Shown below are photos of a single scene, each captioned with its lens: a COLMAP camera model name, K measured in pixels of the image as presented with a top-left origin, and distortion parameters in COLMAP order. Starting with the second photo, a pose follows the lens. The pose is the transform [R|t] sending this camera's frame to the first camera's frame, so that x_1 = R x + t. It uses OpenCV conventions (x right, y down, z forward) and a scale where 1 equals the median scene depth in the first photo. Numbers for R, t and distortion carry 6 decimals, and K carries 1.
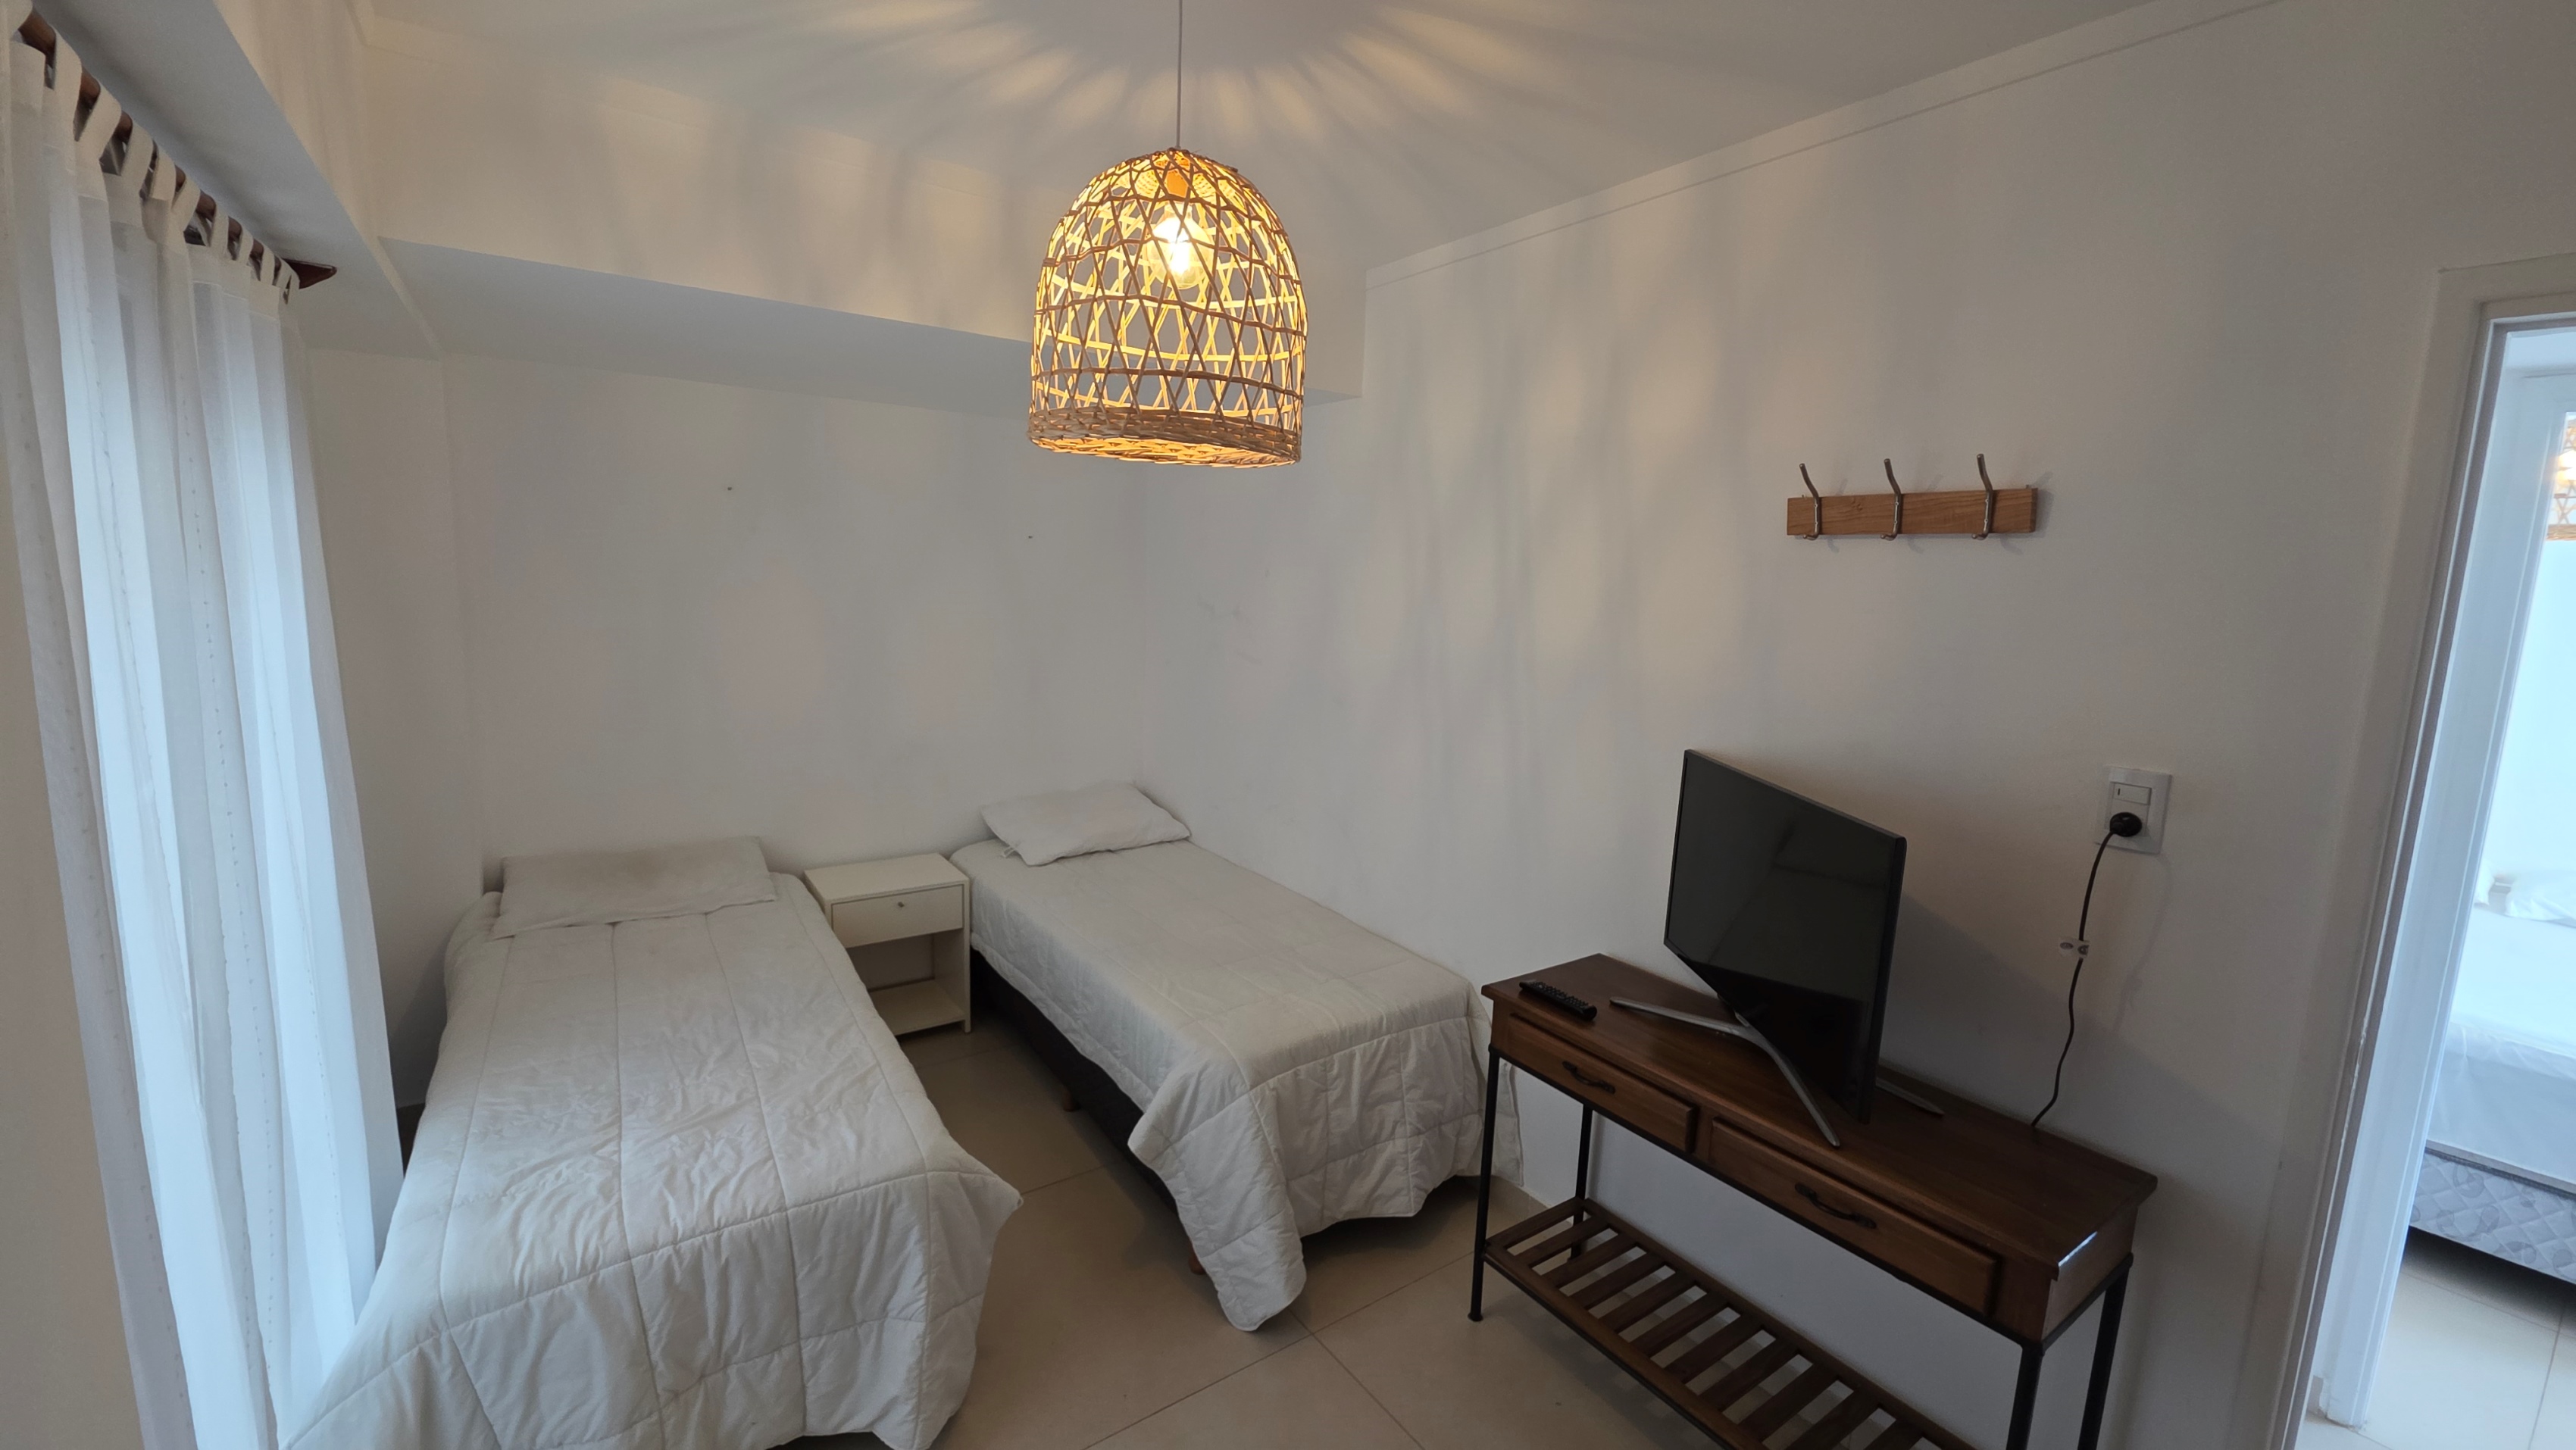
lens RADIAL K [[1034.4, 0, 1285.9], [0, 1034.4, 712.4], [0, 0, 1]] dist [0.006523, -0.000773]
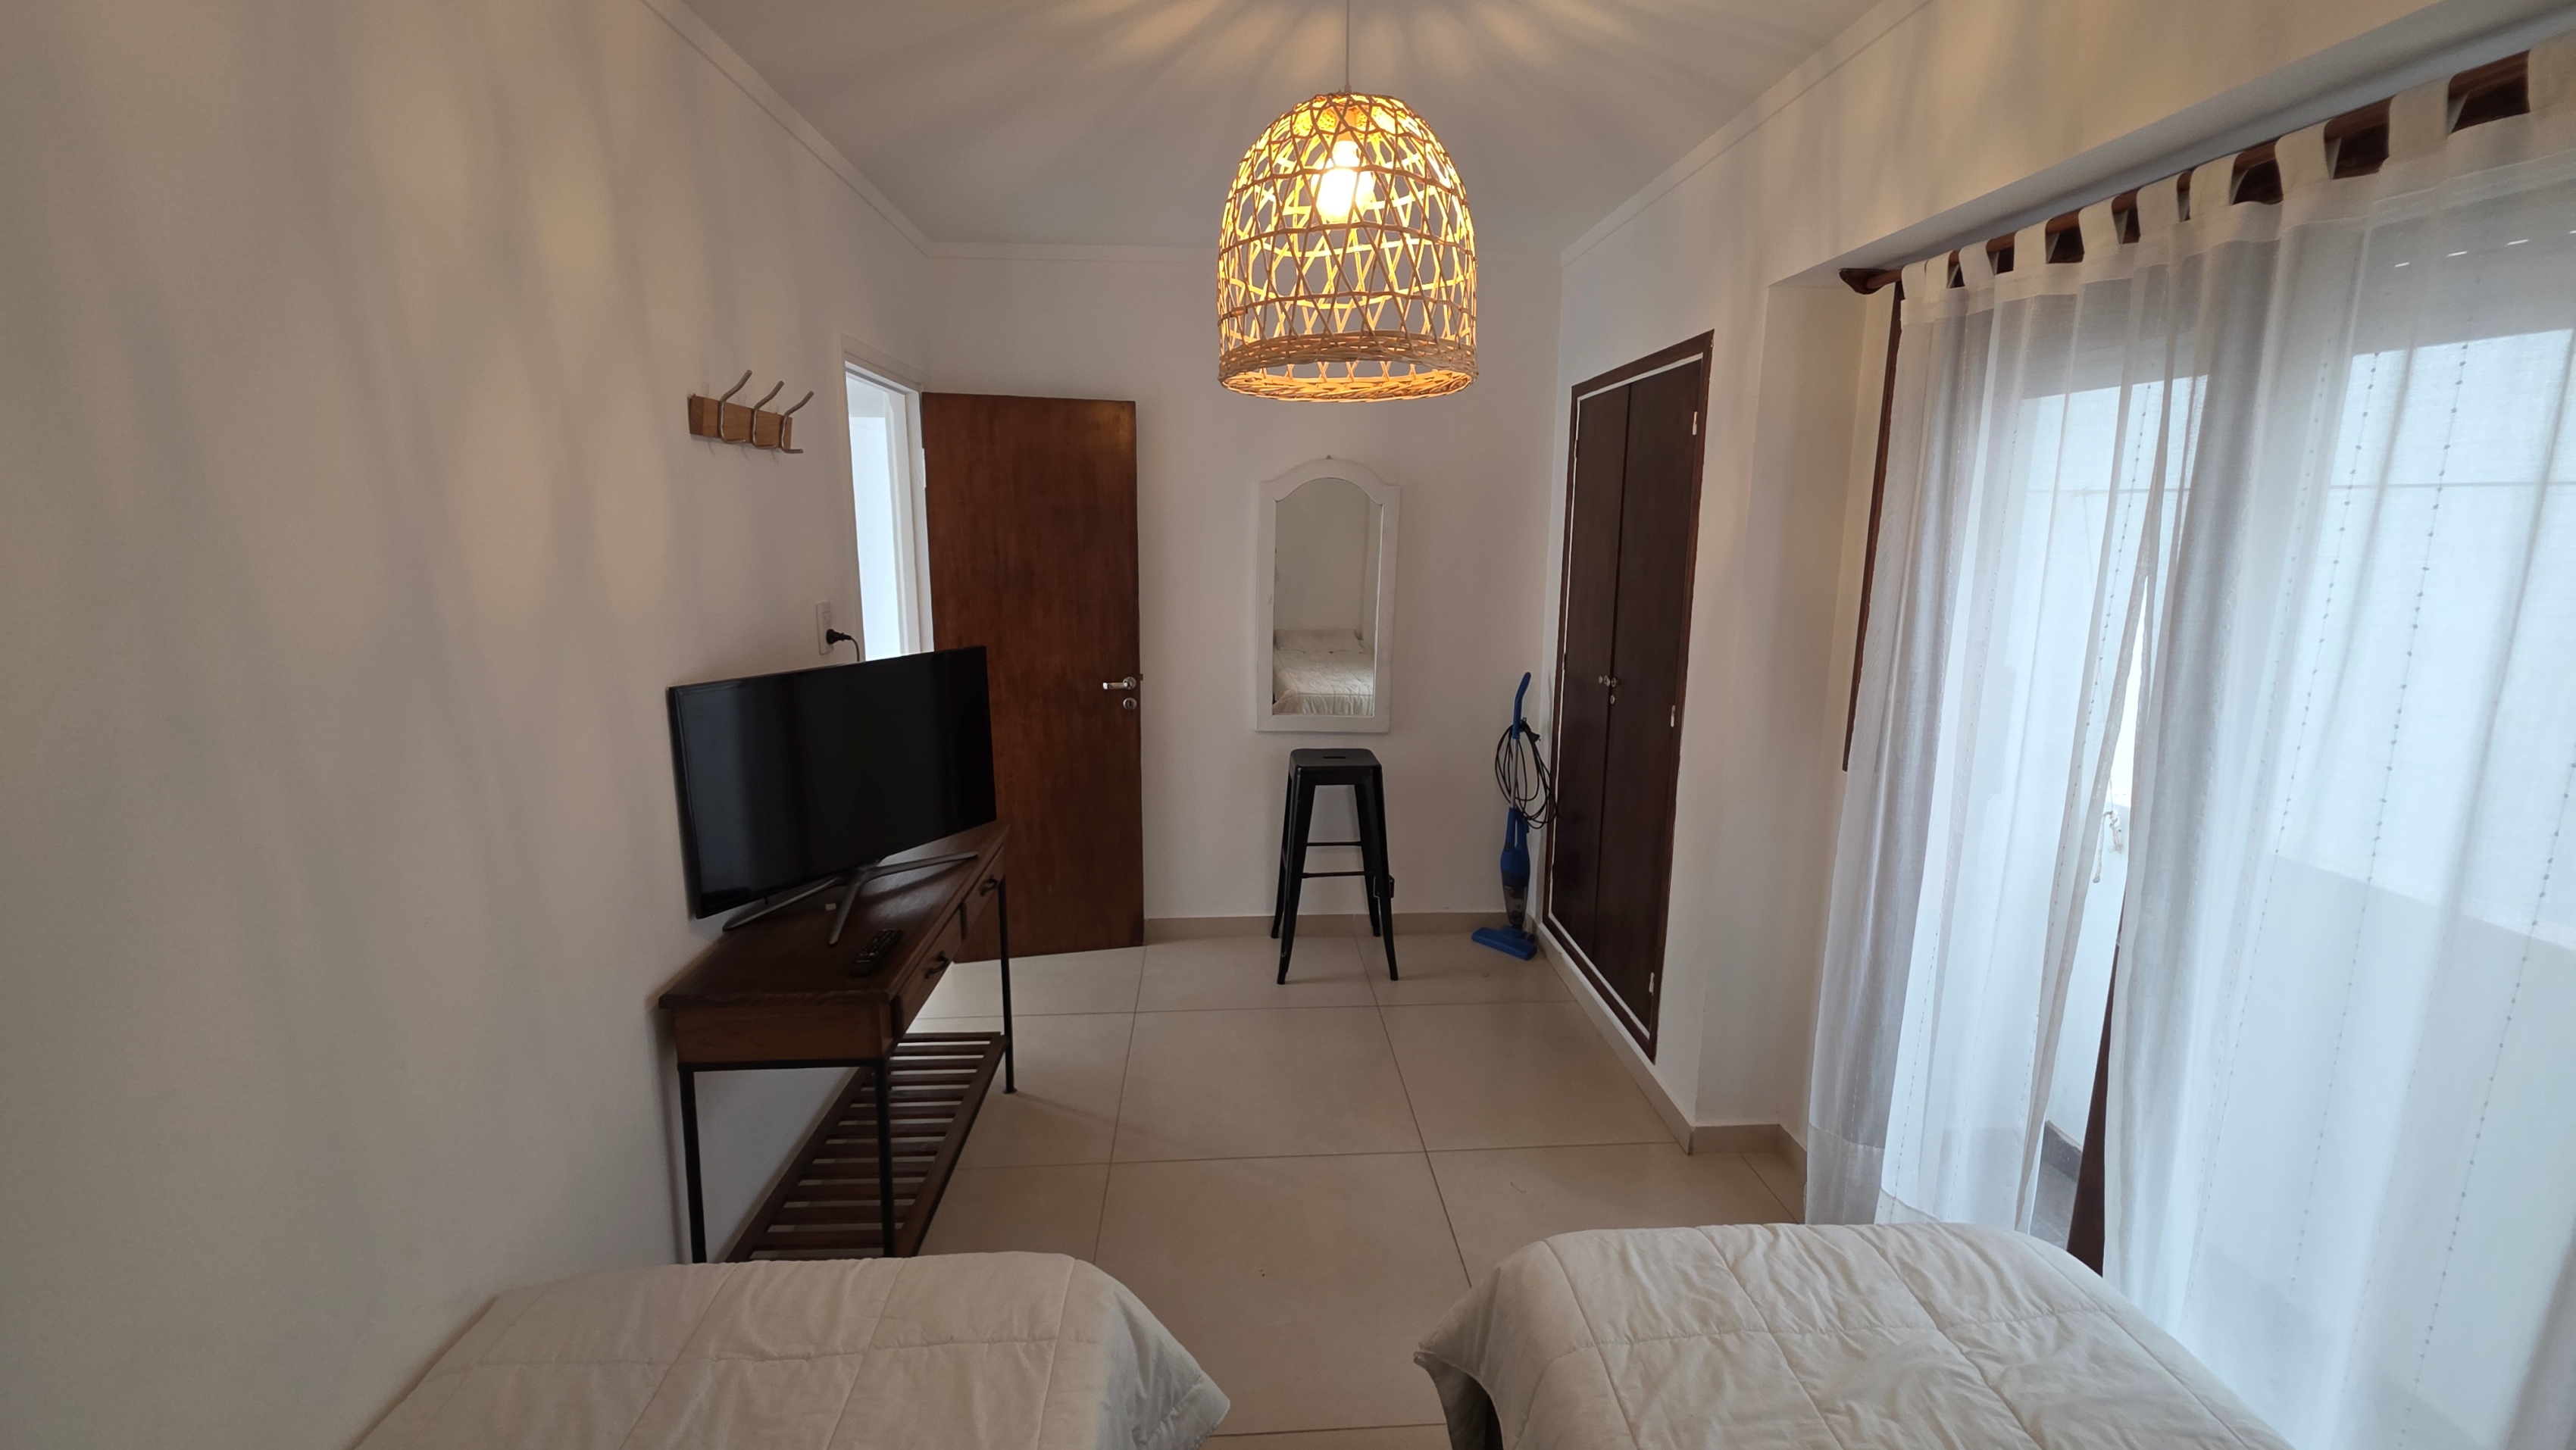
lens RADIAL K [[1034.4, 0, 1291.7], [0, 1034.4, 714.4], [0, 0, 1]] dist [0.006523, -0.000773]
pose [[-0.851955, -0.136160, 0.505601, -0.566333], [0.027522, 0.952619, 0.302918, -0.223166], [-0.522891, 0.271988, -0.807841, 1.739296]]
